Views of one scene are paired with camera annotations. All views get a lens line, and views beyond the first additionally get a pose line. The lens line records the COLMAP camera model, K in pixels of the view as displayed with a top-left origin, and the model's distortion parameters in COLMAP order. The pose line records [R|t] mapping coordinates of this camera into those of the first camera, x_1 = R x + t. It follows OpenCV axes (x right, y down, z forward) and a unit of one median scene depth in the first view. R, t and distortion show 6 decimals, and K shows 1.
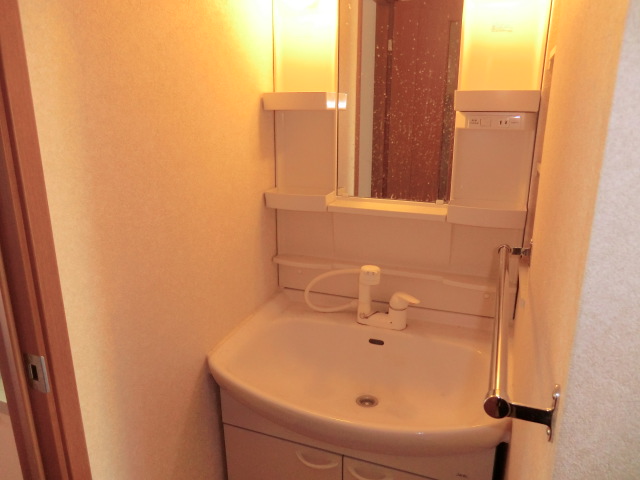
lens RADIAL K [[466.2, 0, 322.9], [0, 466.2, 239.8], [0, 0, 1]] dist [-0.109106, 0.124692]
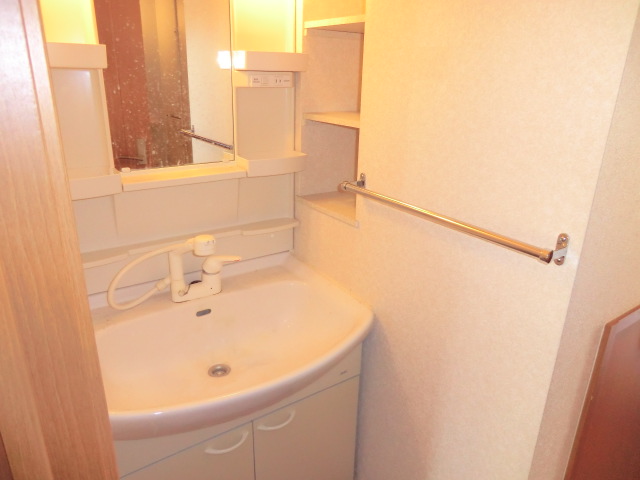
lens RADIAL K [[466.2, 0, 322.9], [0, 466.2, 239.8], [0, 0, 1]] dist [-0.109106, 0.124692]
pose [[0.573603, -0.267658, 0.774169, -0.452557], [0.201289, 0.962186, 0.183521, -0.055094], [-0.794016, 0.050563, 0.605790, 0.205625]]
